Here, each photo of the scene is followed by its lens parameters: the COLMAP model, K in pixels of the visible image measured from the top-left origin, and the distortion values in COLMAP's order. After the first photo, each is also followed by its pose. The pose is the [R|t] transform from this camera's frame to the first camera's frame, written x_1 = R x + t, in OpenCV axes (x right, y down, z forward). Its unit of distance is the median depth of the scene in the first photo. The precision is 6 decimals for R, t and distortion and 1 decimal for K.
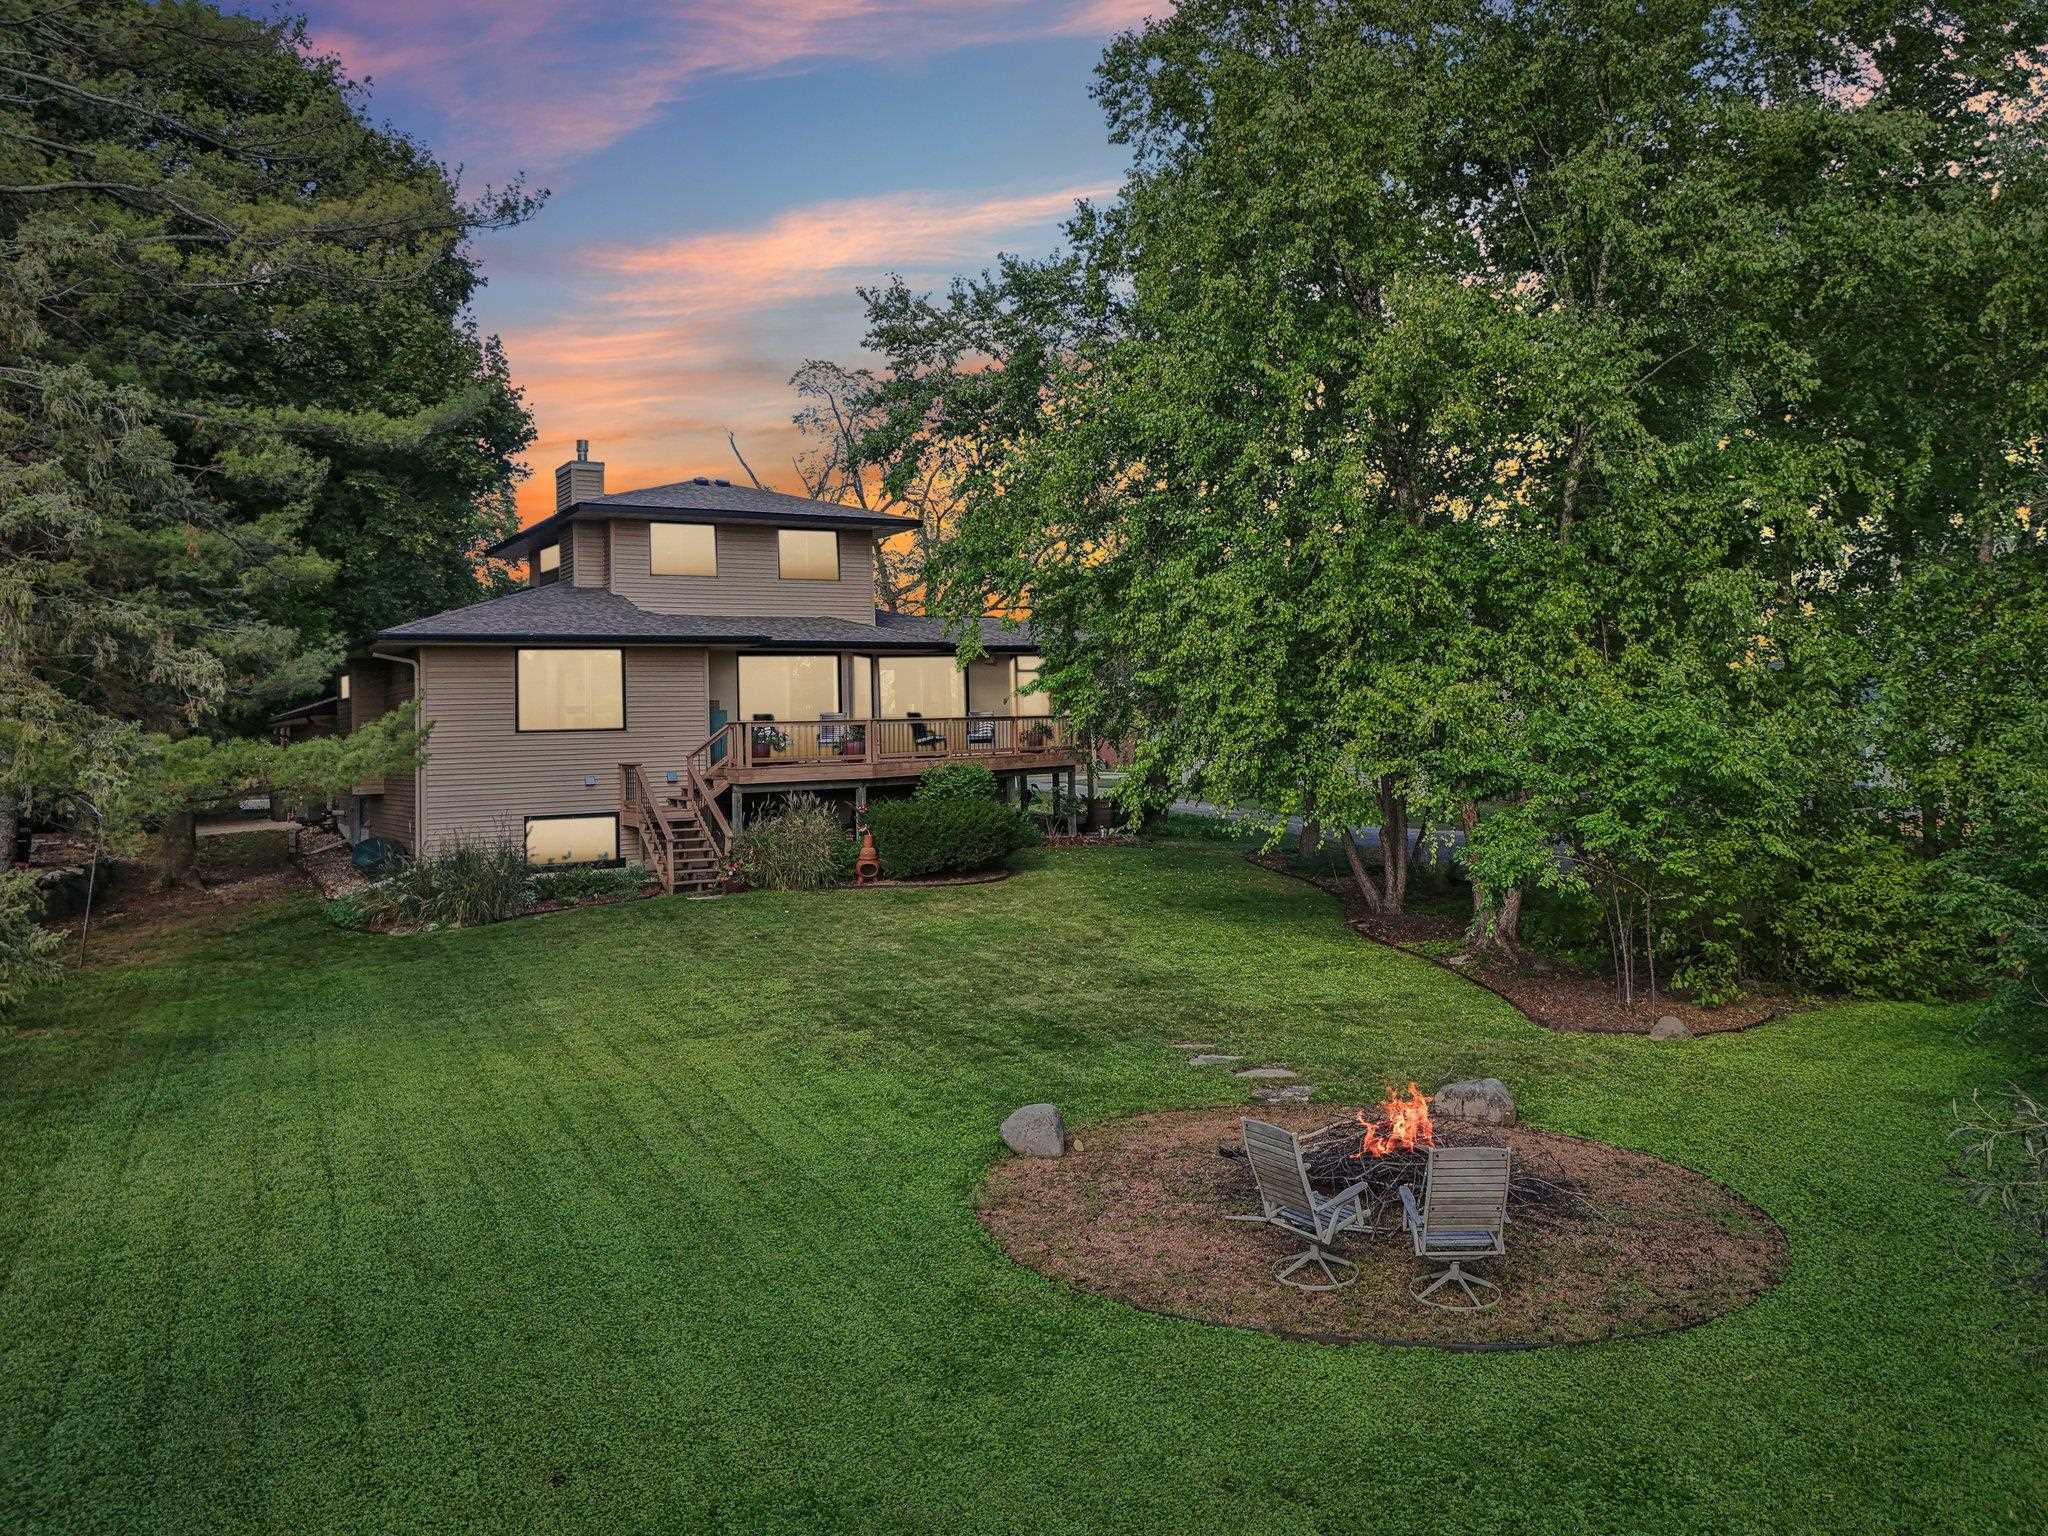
lens RADIAL K [[1602.3, 0, 1022.7], [0, 1602.3, 622.5], [0, 0, 1]] dist [0.060727, -0.000675]
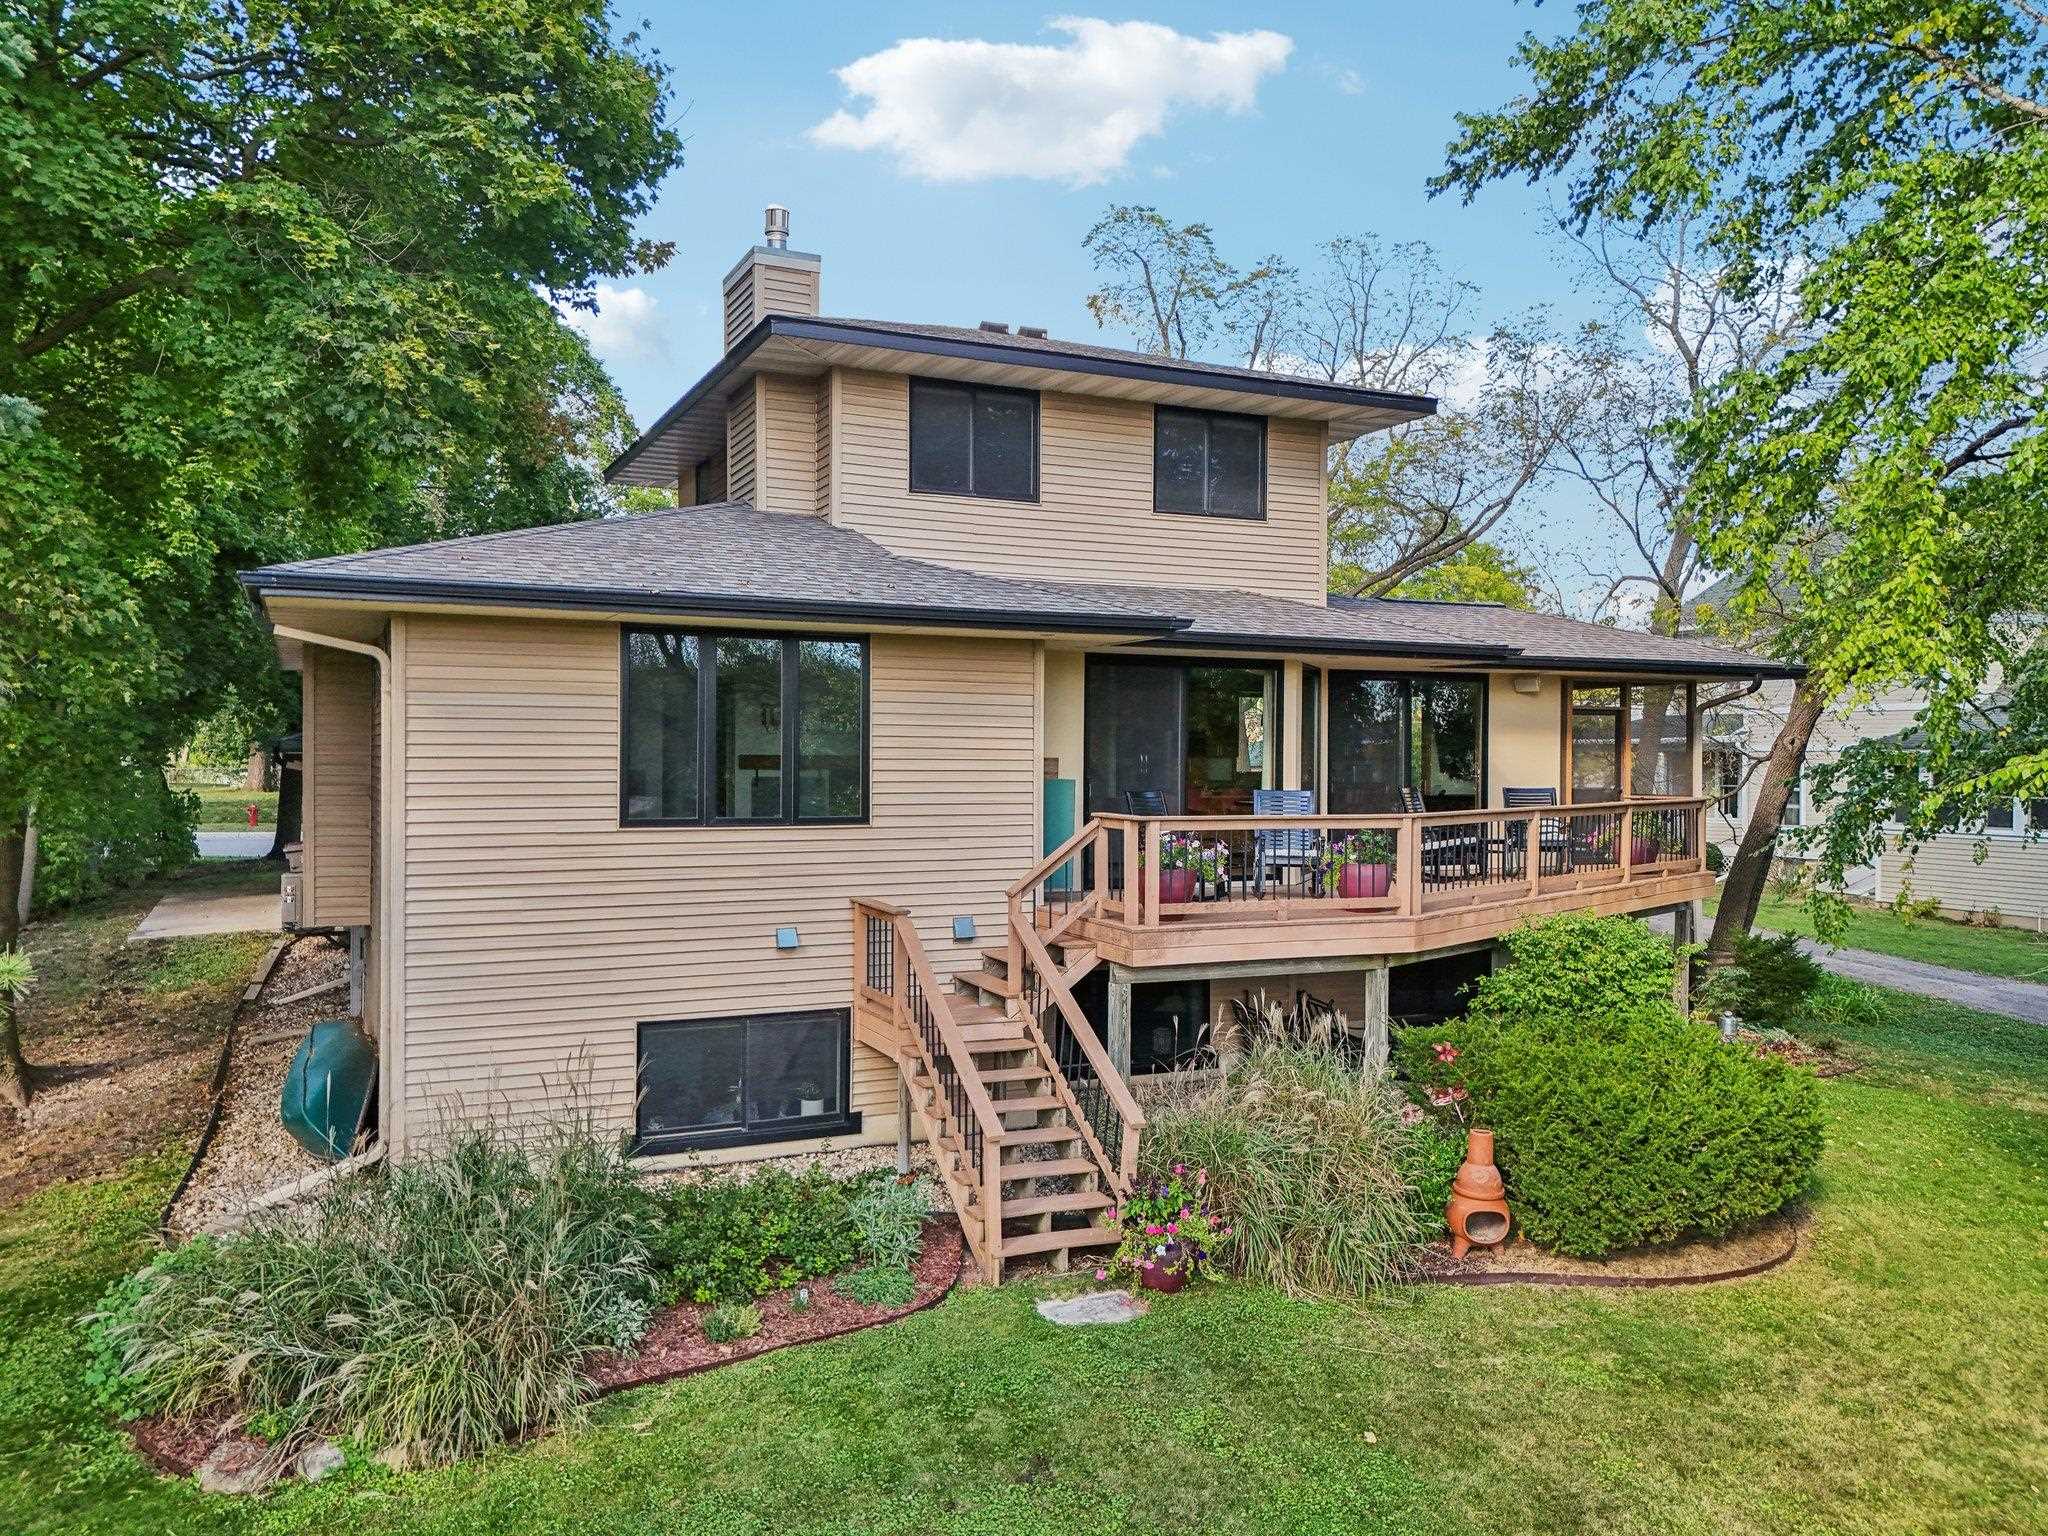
lens RADIAL K [[1531.0, 0, 1024.0], [0, 1531.0, 768.0], [0, 0, 1]] dist [0.077369, -0.088548]
pose [[0.994618, 0.037105, -0.096733, -0.166603], [-0.028803, 0.995892, 0.085851, 0.014767], [0.099521, -0.082603, 0.991601, 0.597896]]
